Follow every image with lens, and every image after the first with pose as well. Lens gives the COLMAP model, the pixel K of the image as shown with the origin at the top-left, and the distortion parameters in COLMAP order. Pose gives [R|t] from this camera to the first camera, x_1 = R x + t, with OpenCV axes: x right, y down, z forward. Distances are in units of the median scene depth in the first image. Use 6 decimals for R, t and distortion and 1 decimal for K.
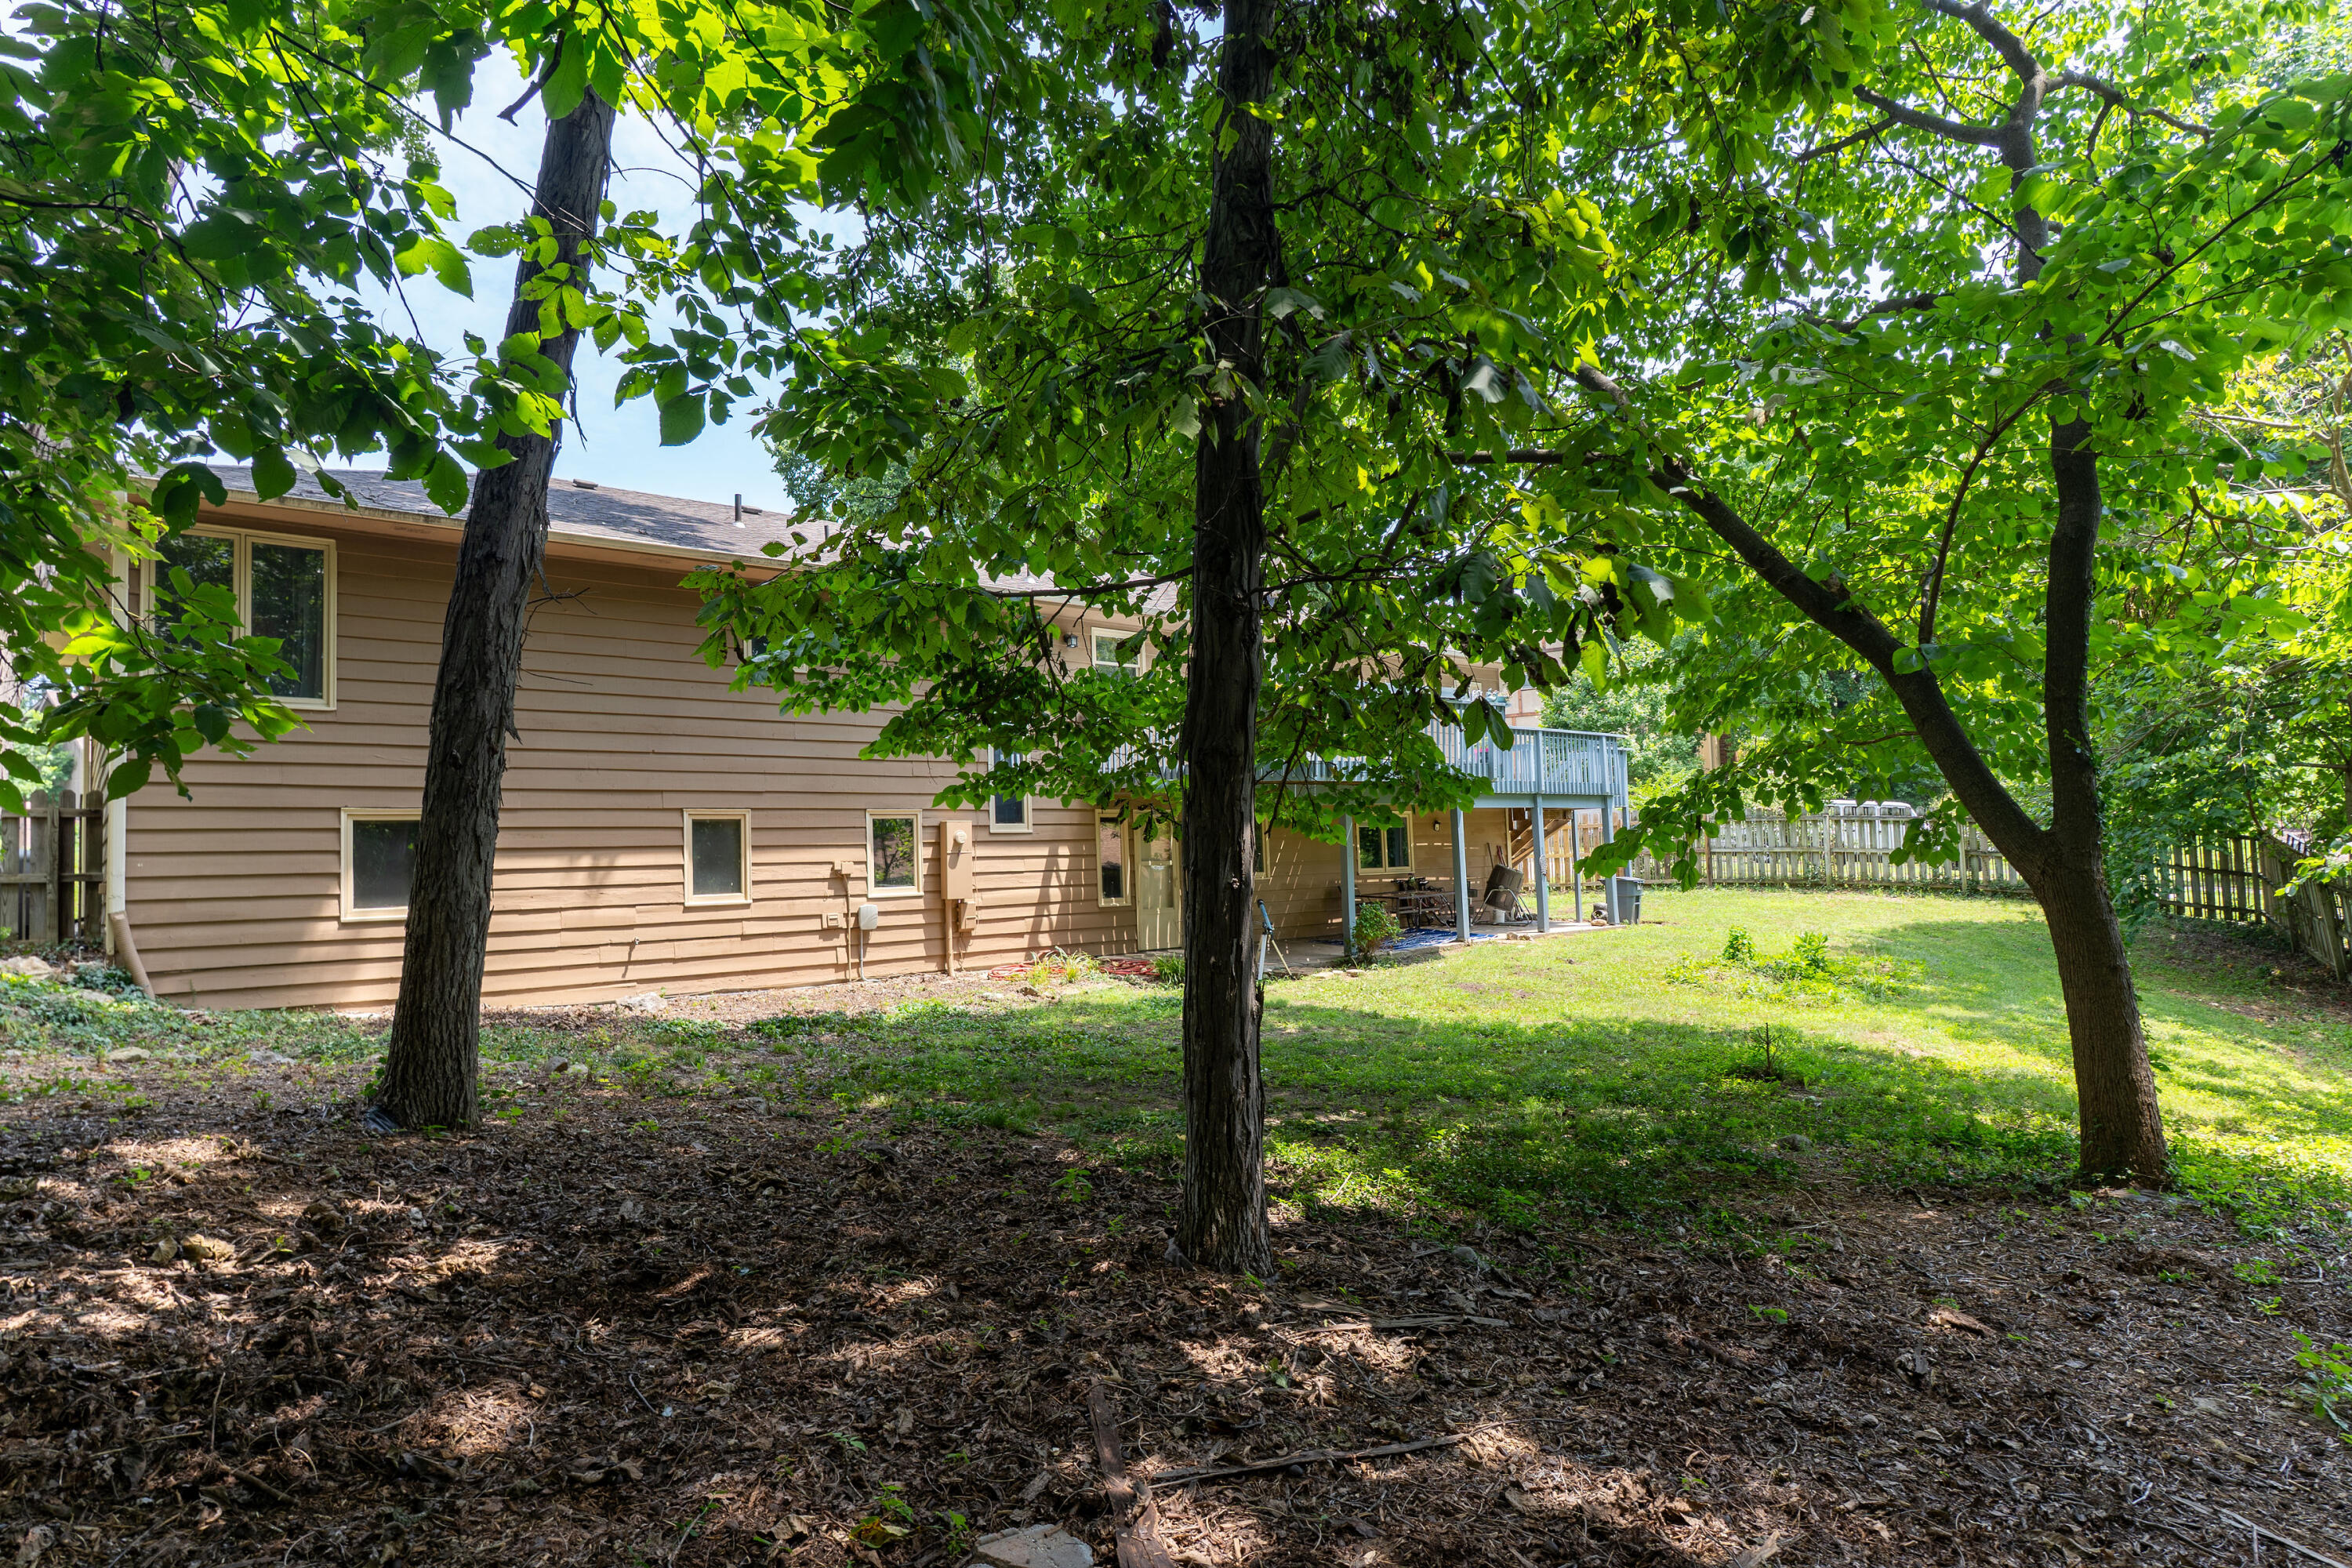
lens RADIAL K [[1300.7, 0, 1176.0], [0, 1300.7, 784.0], [0, 0, 1]] dist [0.001156, 0.001384]
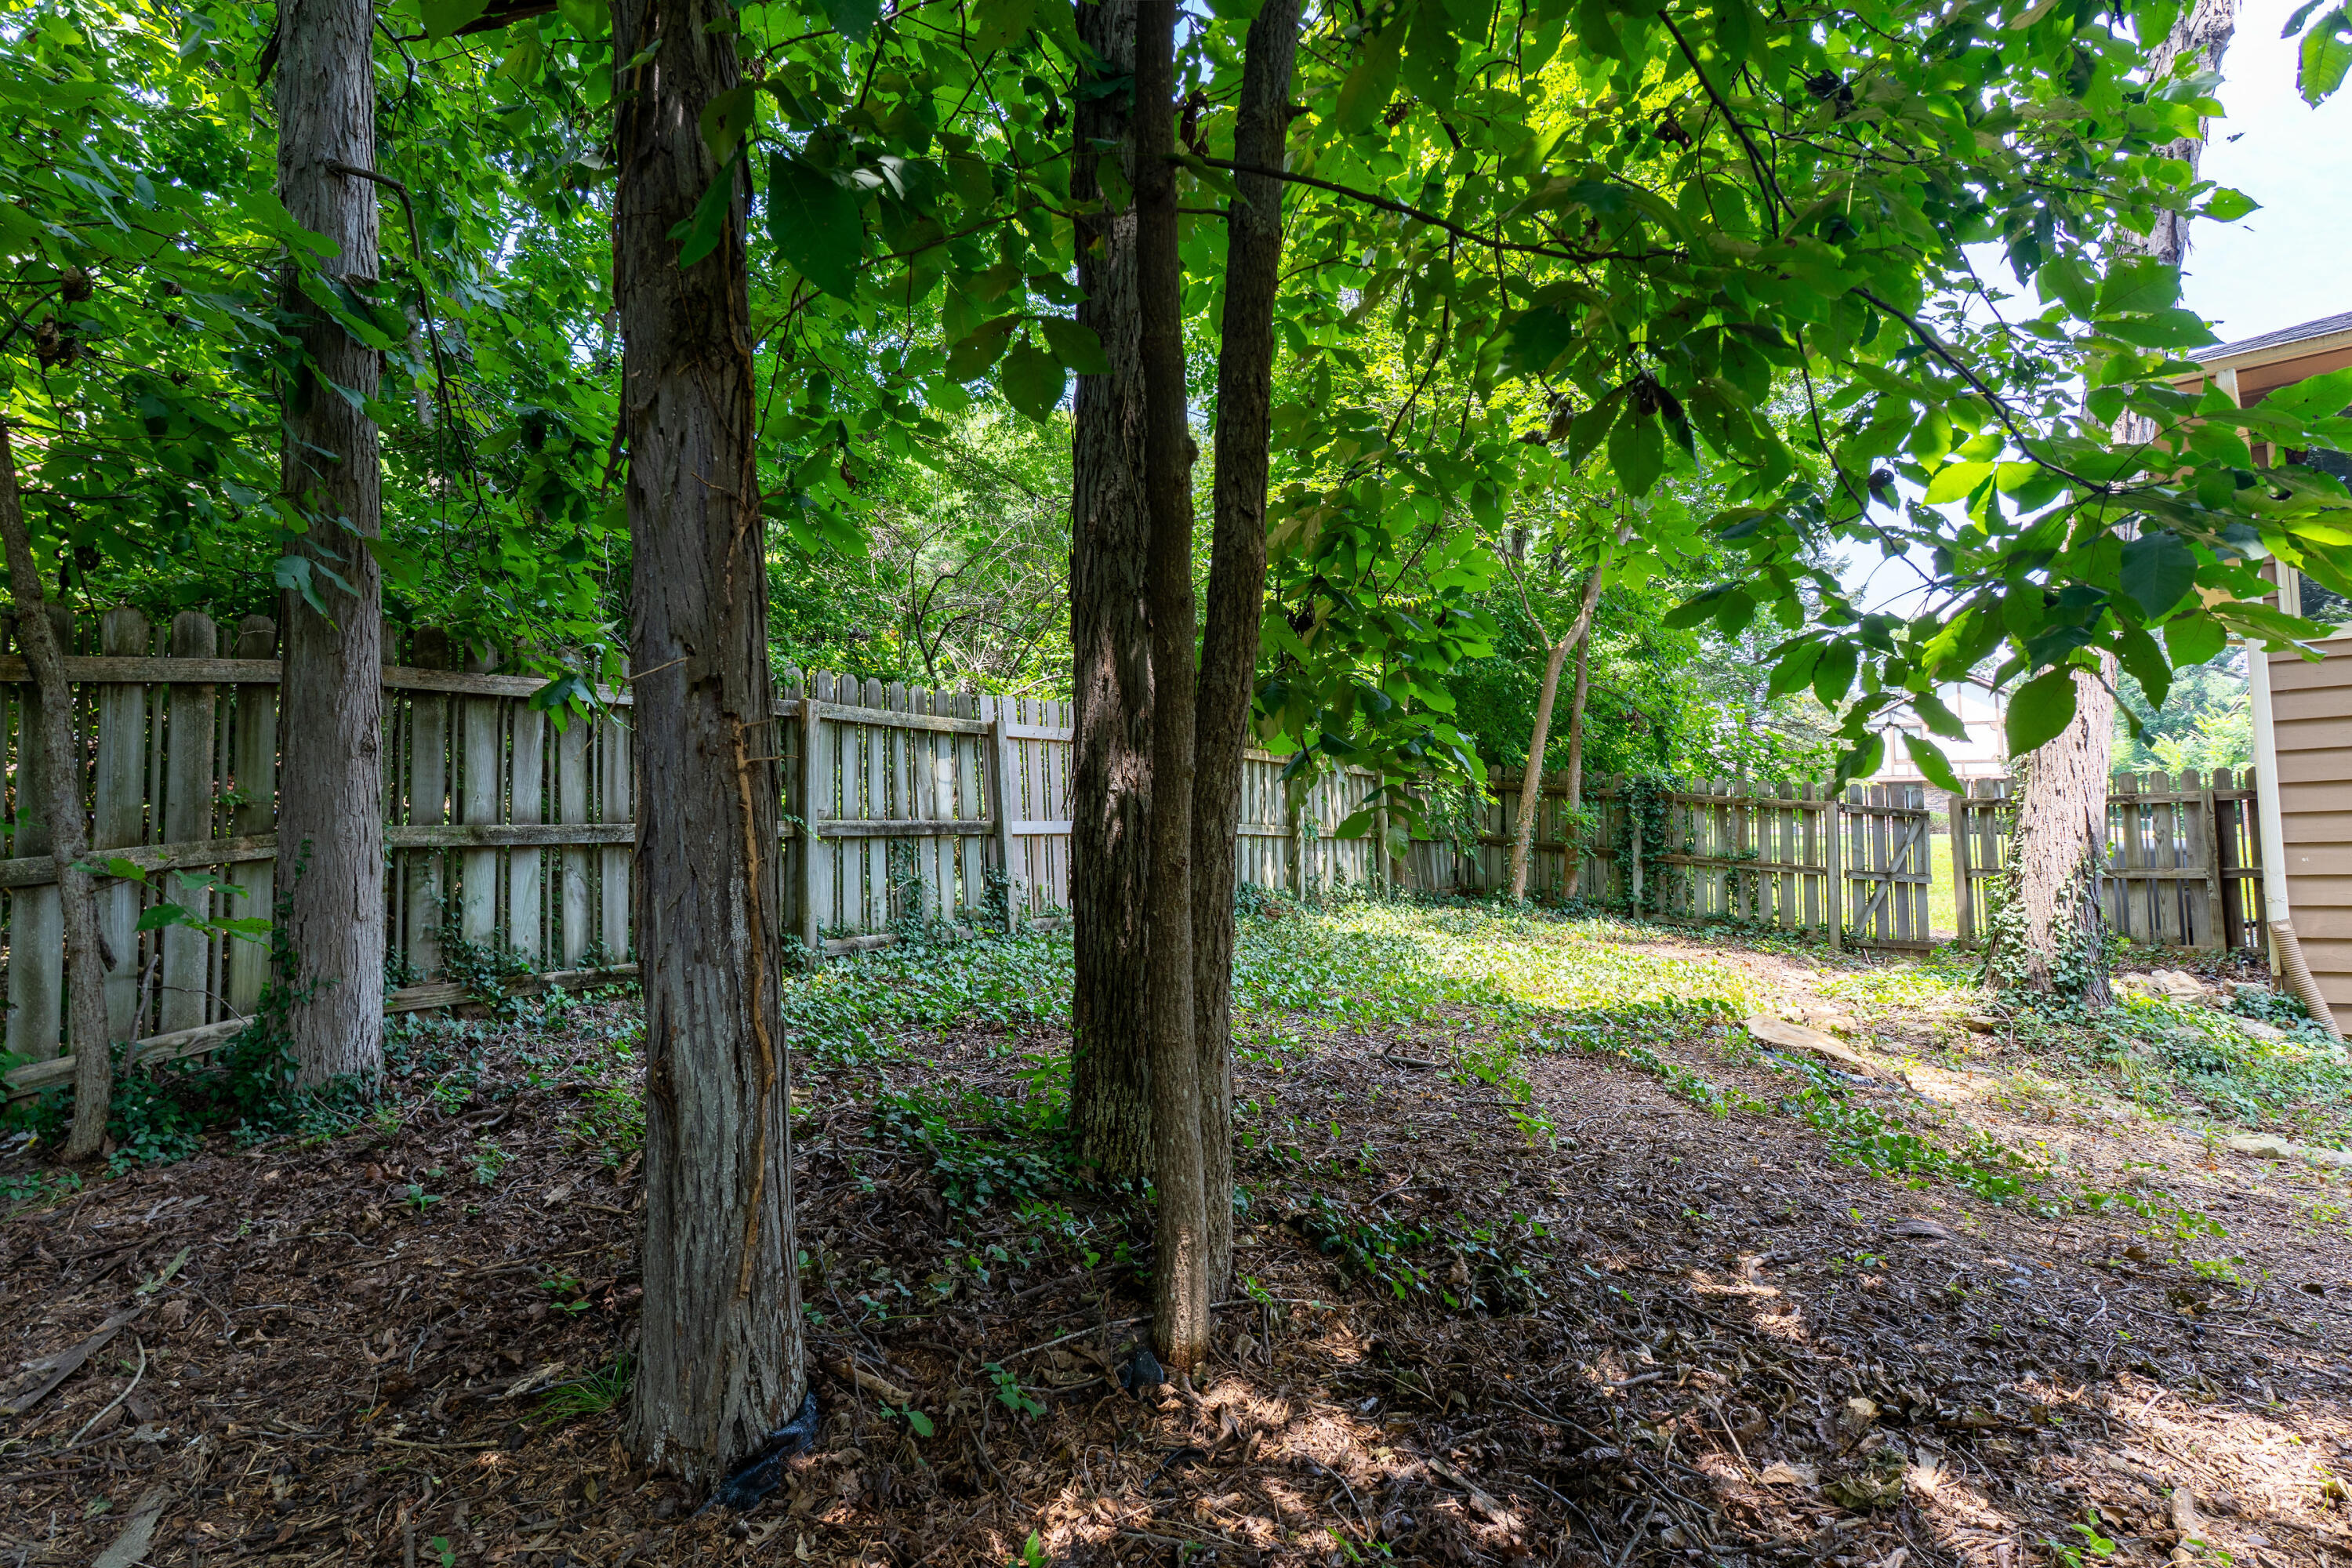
lens RADIAL K [[1313.5, 0, 1206.5], [0, 1313.5, 795.1], [0, 0, 1]] dist [0.003253, 0.000143]
pose [[0.164760, -0.044003, -0.985352, -0.129839], [0.063989, 0.997377, -0.033840, 0.009013], [0.984256, -0.057476, 0.167143, 0.218887]]
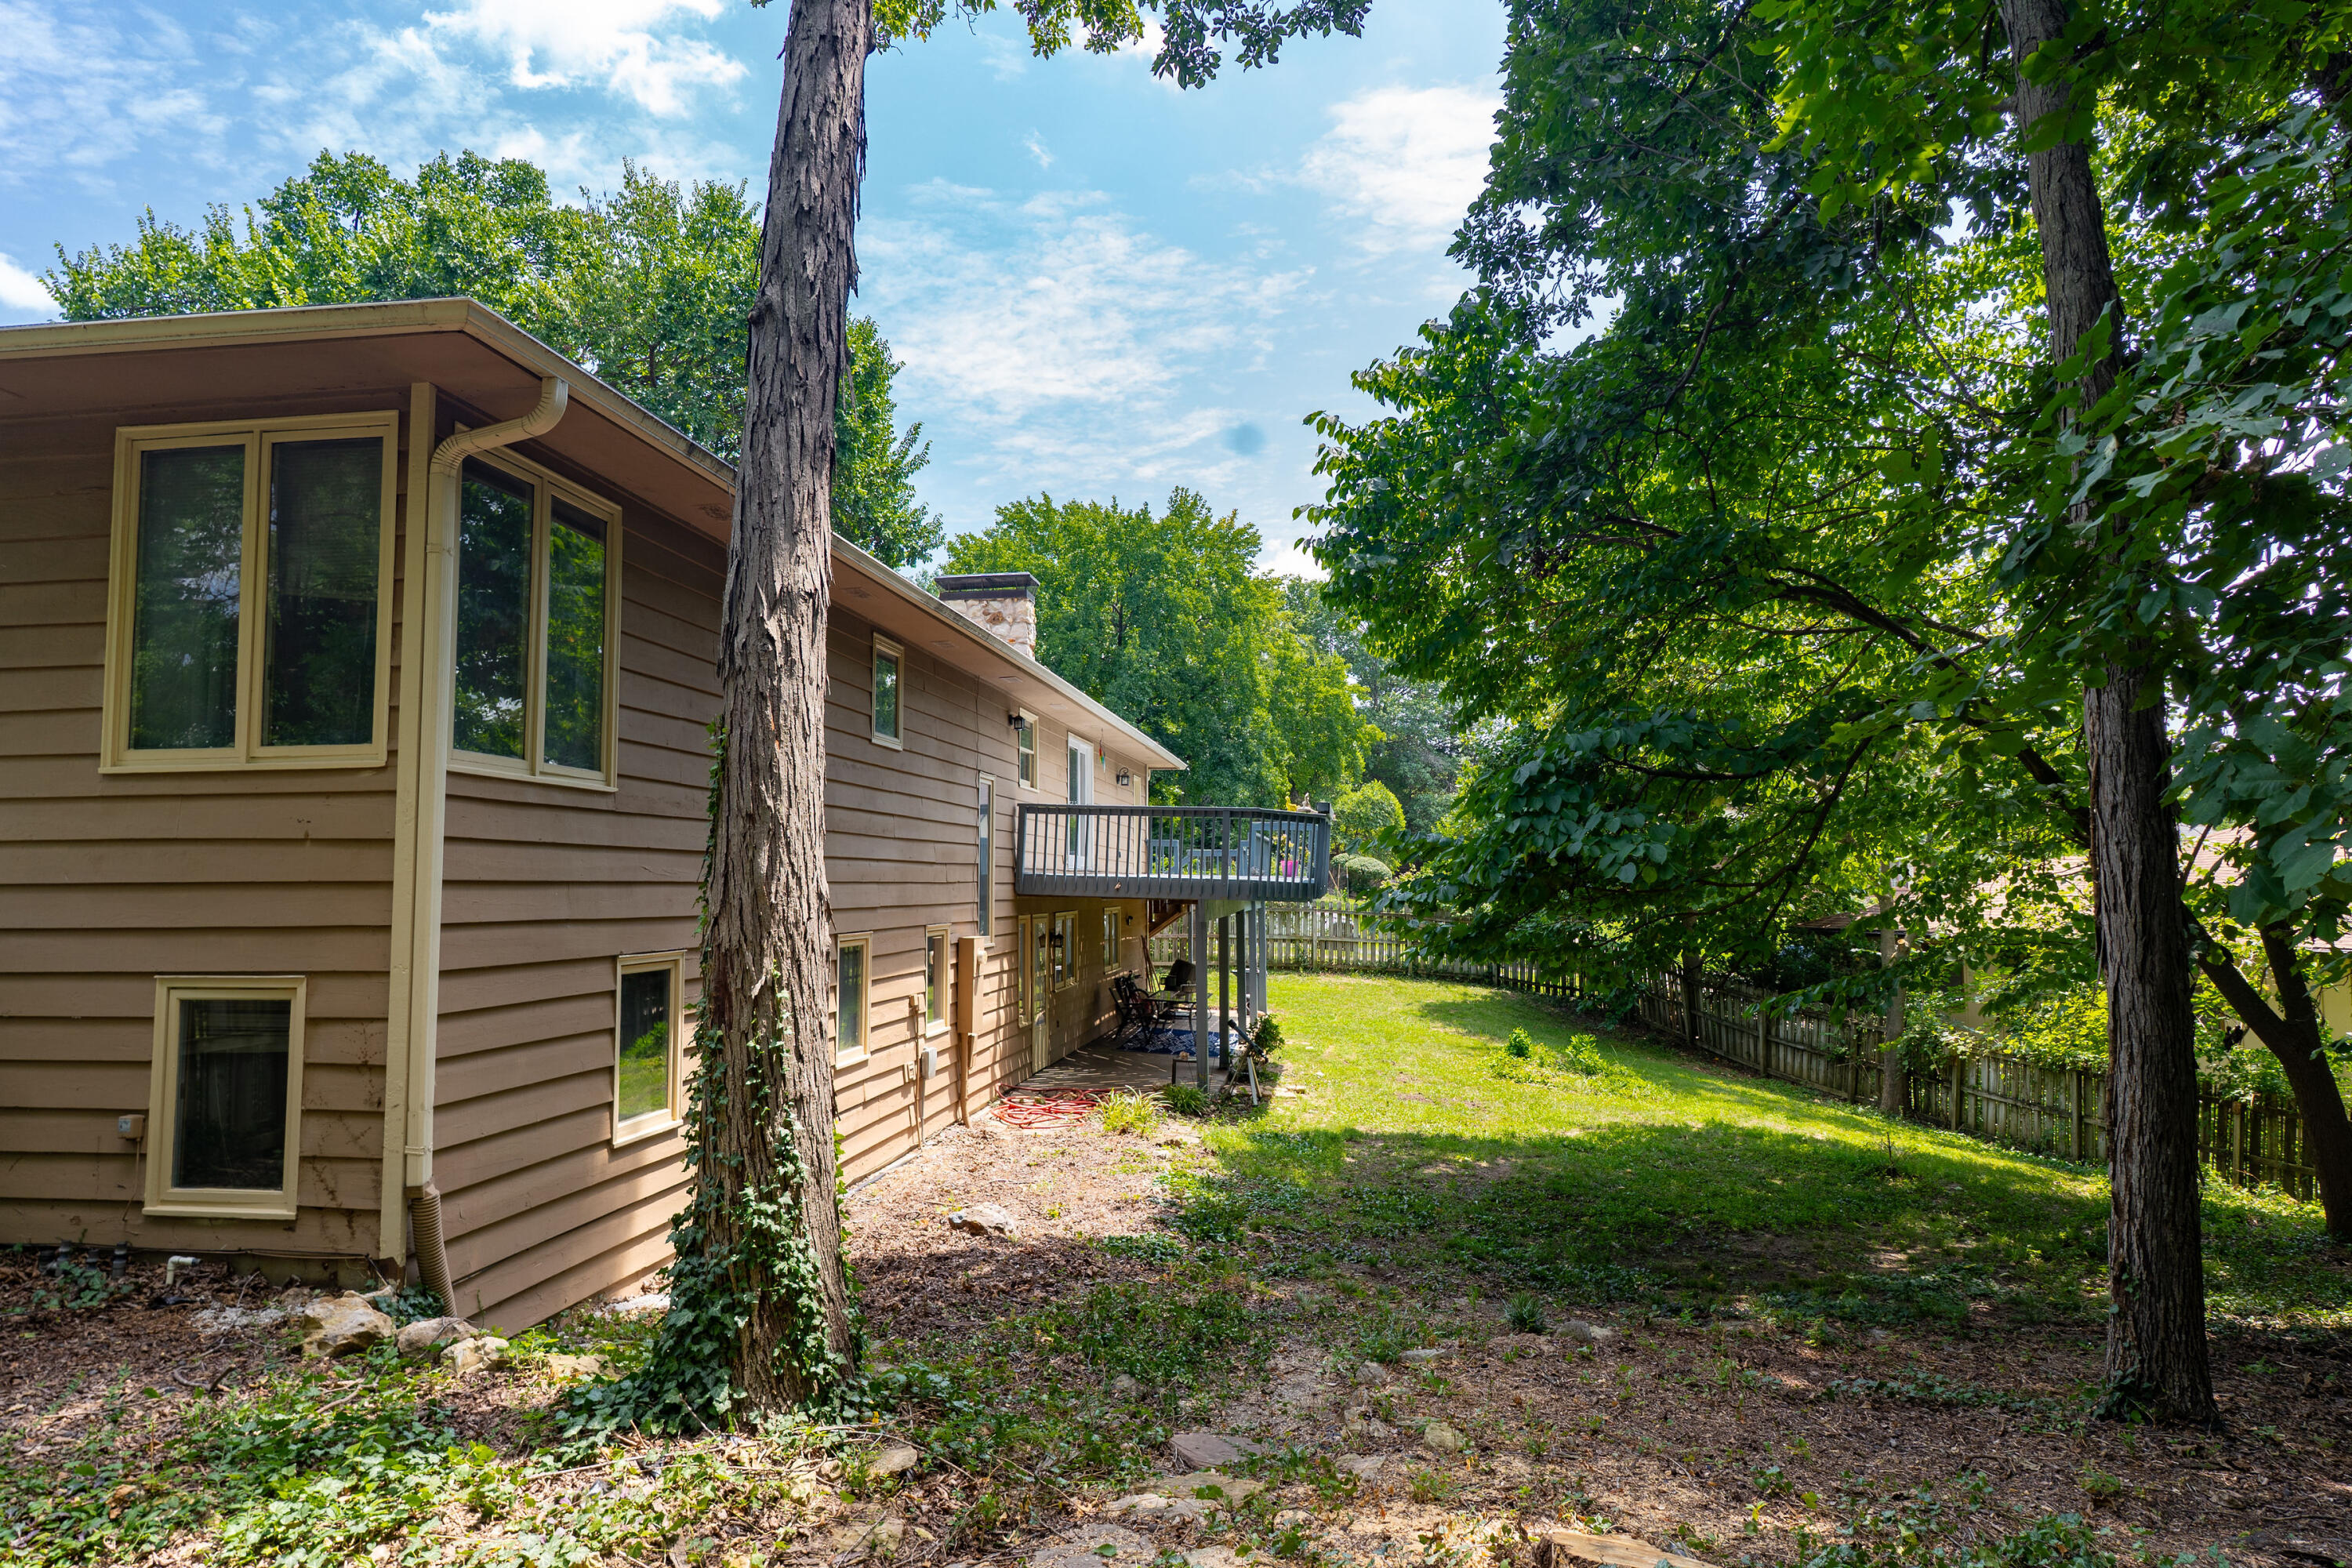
lens RADIAL K [[1339.9, 0, 1176.0], [0, 1339.9, 784.0], [0, 0, 1]] dist [-0.005554, 0.001185]
pose [[0.756906, 0.079258, 0.648700, -0.819525], [-0.062026, 0.996850, -0.049422, -0.044126], [-0.650574, -0.002828, 0.759438, 0.350781]]
